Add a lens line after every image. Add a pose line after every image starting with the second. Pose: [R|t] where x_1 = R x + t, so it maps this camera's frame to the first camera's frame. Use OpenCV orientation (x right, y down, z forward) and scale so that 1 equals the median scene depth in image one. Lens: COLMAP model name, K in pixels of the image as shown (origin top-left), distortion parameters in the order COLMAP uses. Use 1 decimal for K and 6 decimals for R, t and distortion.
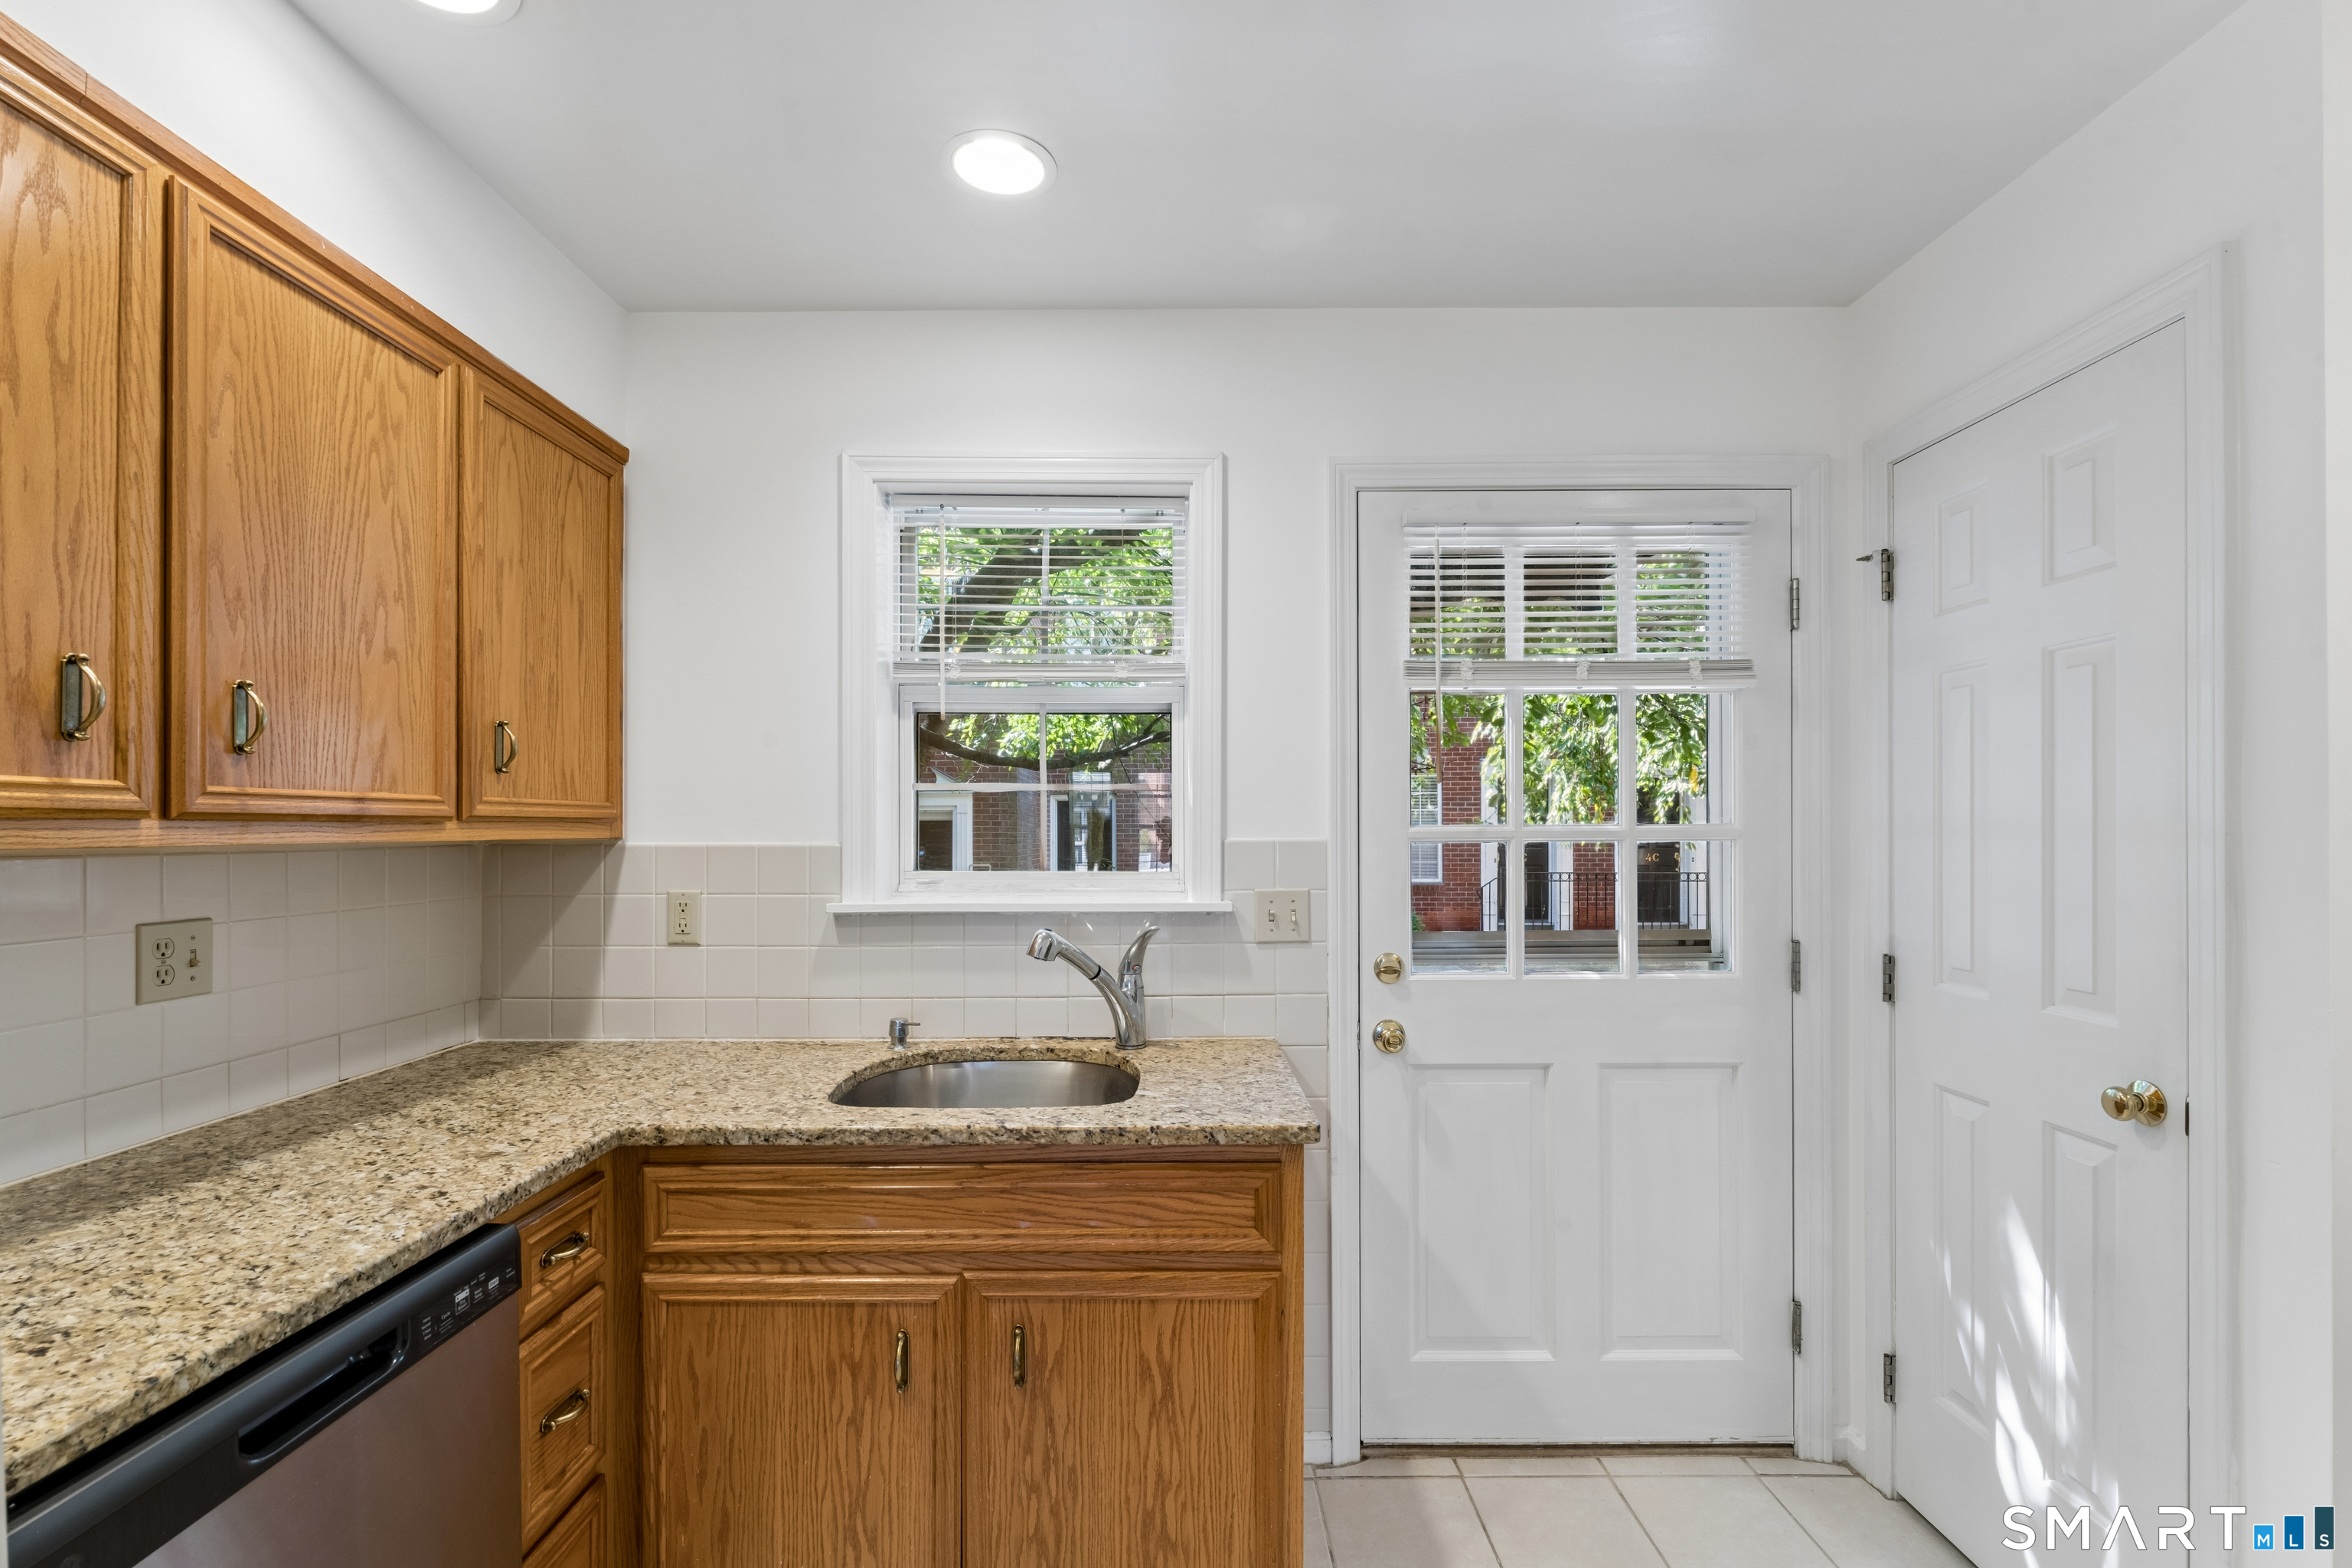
lens RADIAL K [[987.4, 0, 1163.0], [0, 987.4, 831.6], [0, 0, 1]] dist [-0.010219, 0.000255]
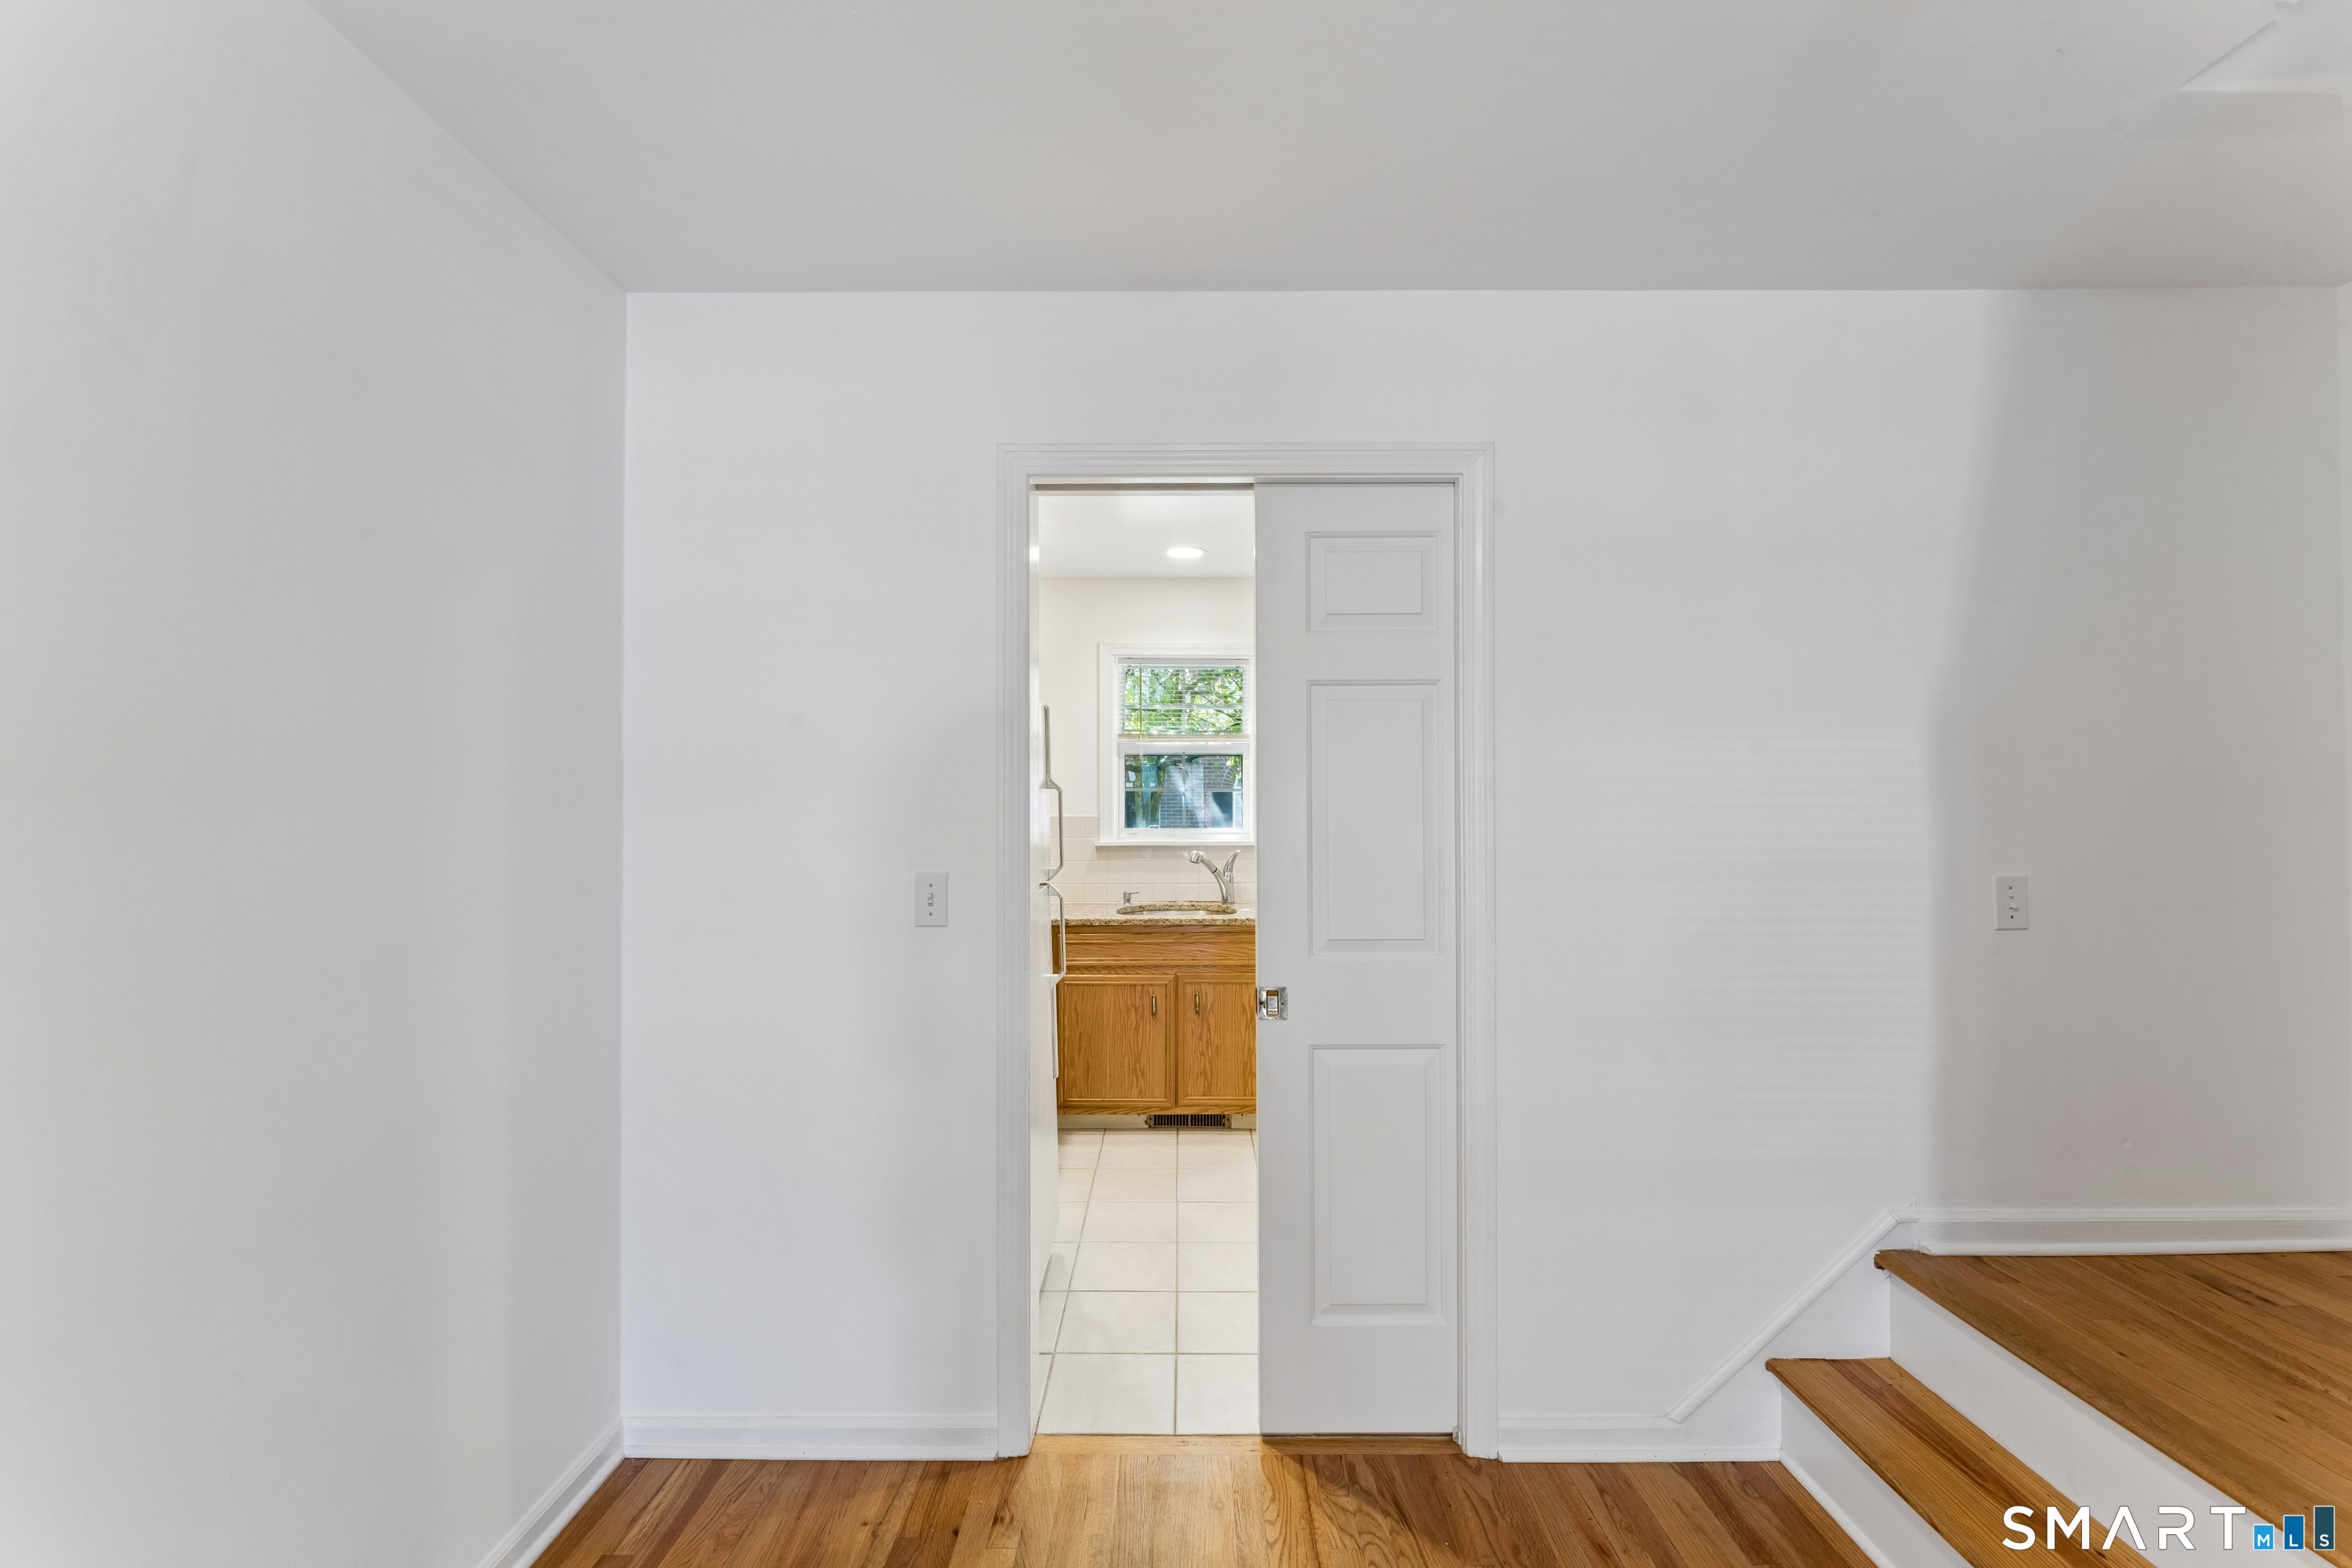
lens RADIAL K [[953.3, 0, 1188.5], [0, 953.3, 794.9], [0, 0, 1]] dist [-0.004111, -0.000406]
pose [[0.999975, -0.001131, 0.006949, -0.151982], [0.001225, 0.999909, -0.013449, -0.004700], [-0.006933, 0.013457, 0.999885, -1.309958]]
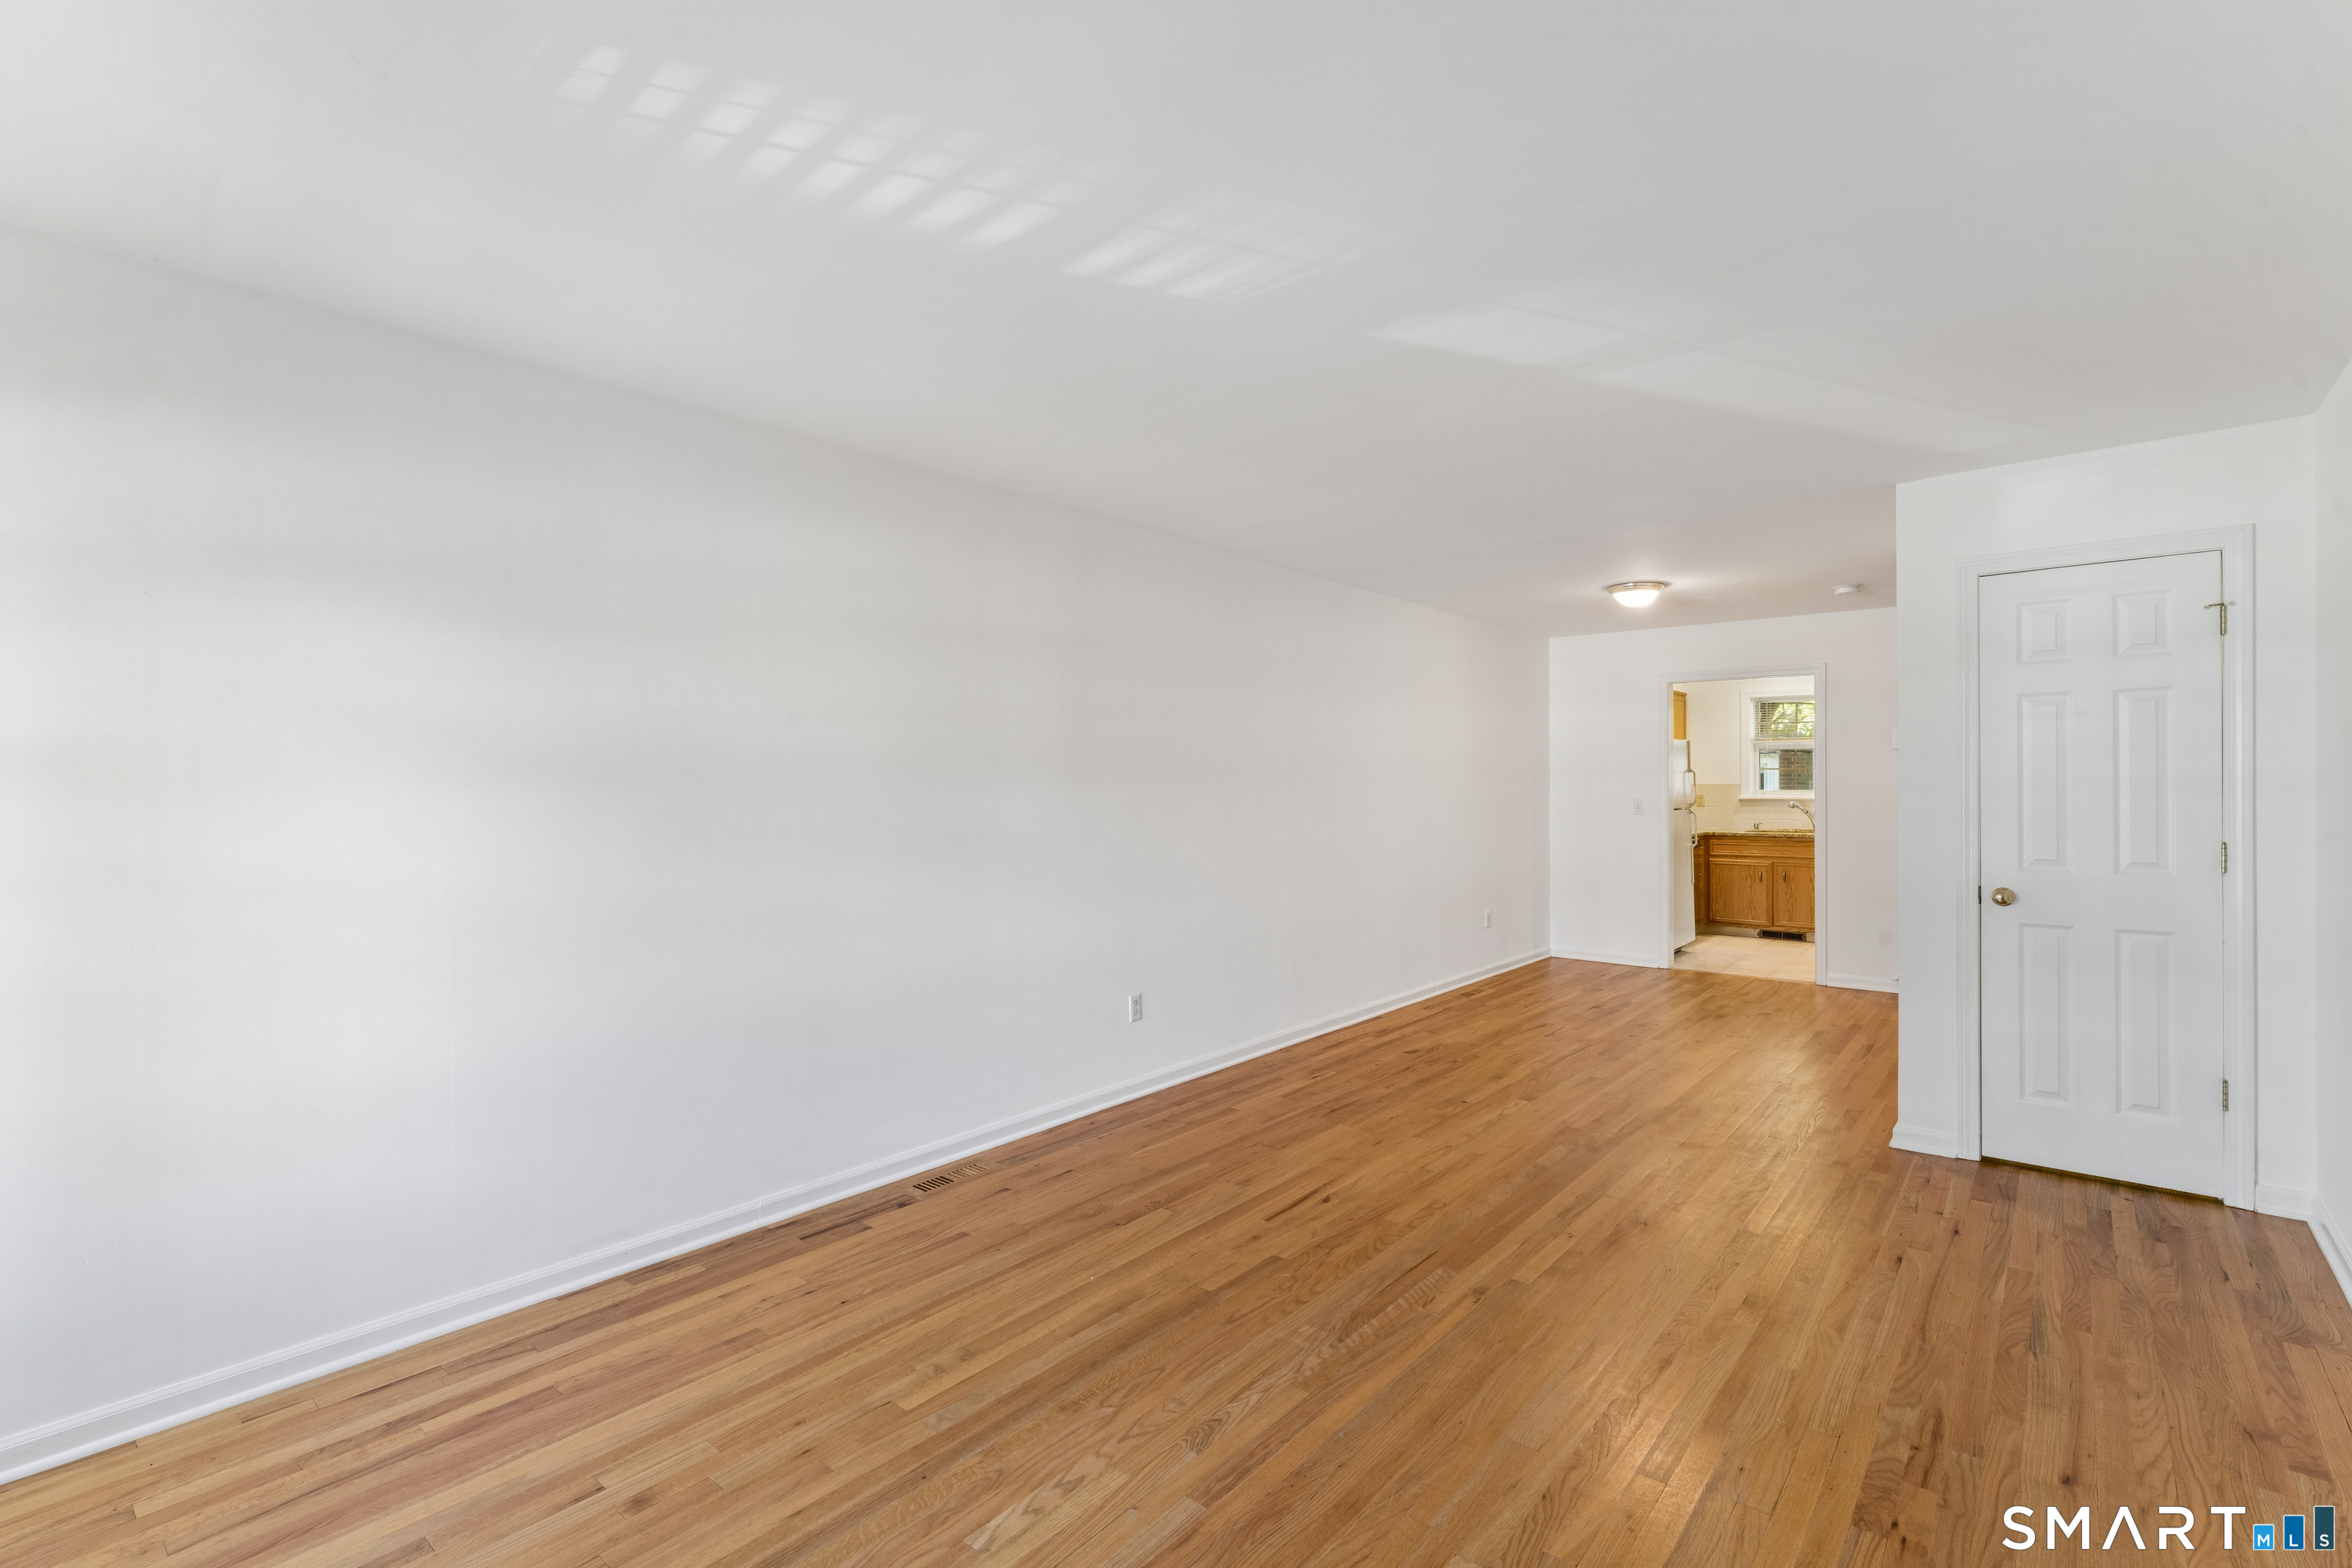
lens RADIAL K [[1058.0, 0, 1165.3], [0, 1058.0, 782.0], [0, 0, 1]] dist [-0.004810, 0.001113]
pose [[0.758128, -0.000807, -0.652105, 0.862385], [0.003892, 0.999987, 0.003287, -0.018389], [0.652094, -0.005030, 0.758122, -4.580710]]
